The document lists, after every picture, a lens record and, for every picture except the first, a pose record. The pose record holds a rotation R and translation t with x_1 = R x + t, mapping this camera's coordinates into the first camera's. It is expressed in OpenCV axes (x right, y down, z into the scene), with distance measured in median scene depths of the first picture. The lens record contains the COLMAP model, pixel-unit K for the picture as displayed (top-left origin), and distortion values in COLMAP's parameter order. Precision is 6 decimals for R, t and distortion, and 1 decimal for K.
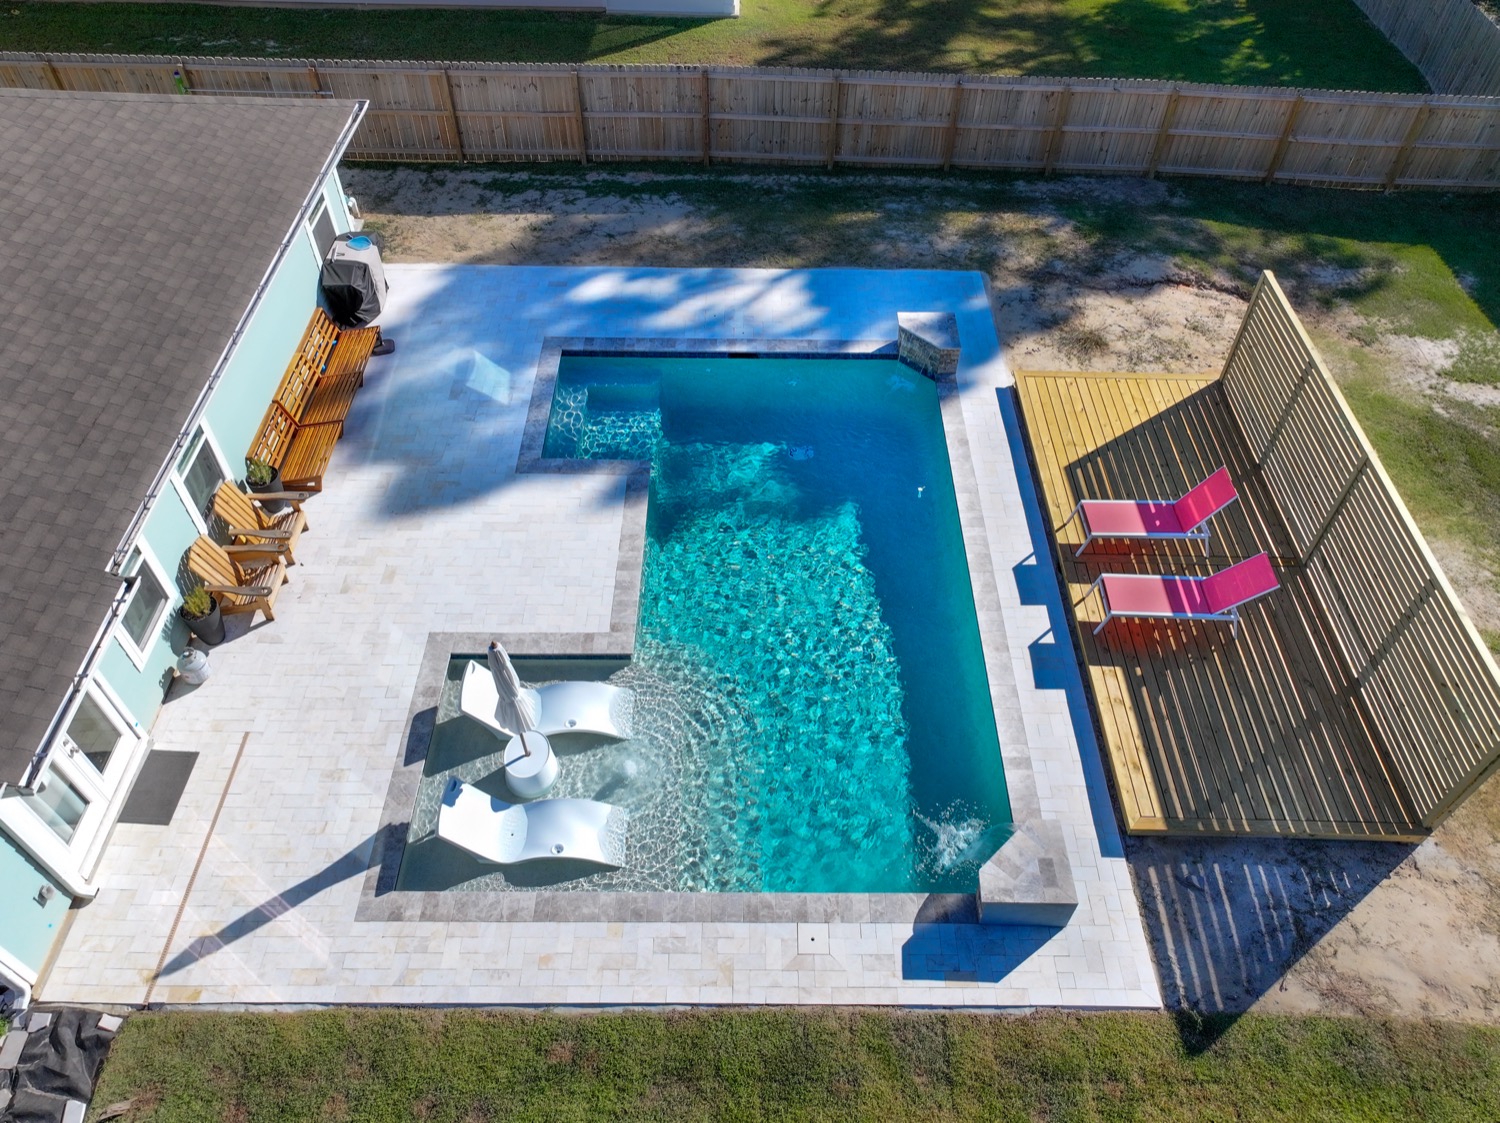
lens RADIAL K [[1124.5, 0, 750.0], [0, 1124.5, 561.5], [0, 0, 1]] dist [0.003476, 0.013273]
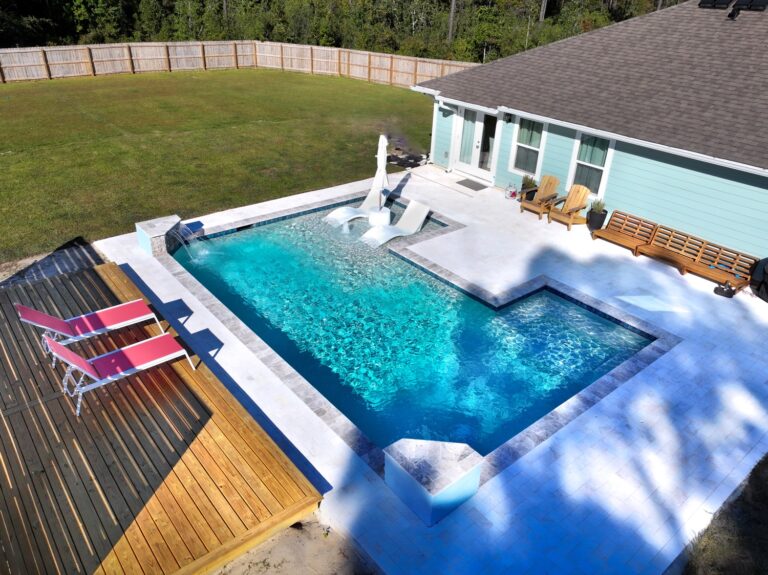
lens RADIAL K [[575.7, 0, 384.0], [0, 575.7, 287.5], [0, 0, 1]] dist [0.003476, 0.013273]
pose [[-0.775566, 0.270597, -0.570328, 0.464552], [-0.502061, 0.283261, 0.817128, -0.682216], [0.382664, 0.920076, -0.083832, 1.088459]]
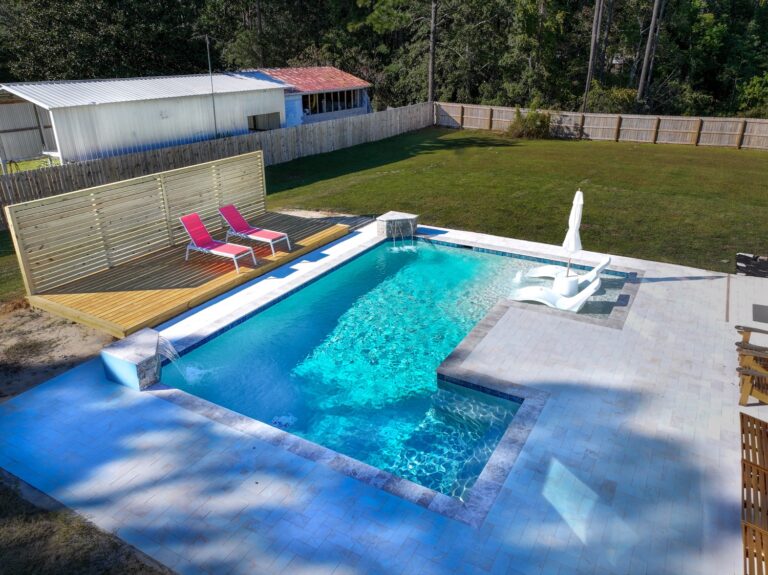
lens RADIAL K [[554.7, 0, 384.0], [0, 554.7, 287.5], [0, 0, 1]] dist [0.030620, 0.004987]
pose [[-0.864995, -0.213145, 0.454261, -0.329176], [0.365535, 0.352531, 0.861456, -0.720728], [-0.343756, 0.911203, -0.227026, 1.184432]]
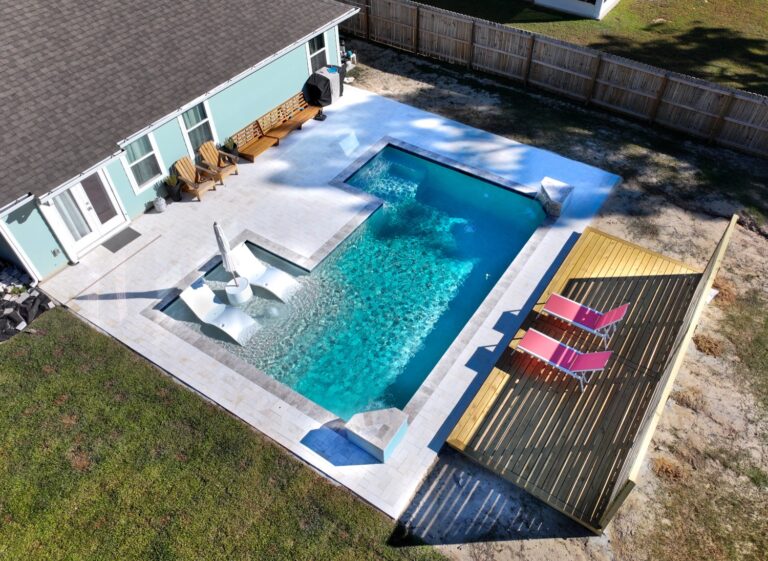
lens RADIAL K [[594.7, 0, 394.0], [0, 594.7, 298.0], [0, 0, 1]] dist [0.006260, 0.011543]
pose [[0.835289, 0.394739, -0.382719, 0.458066], [-0.396650, 0.914675, 0.077709, -0.019883], [0.380739, 0.086896, 0.920591, 0.025846]]
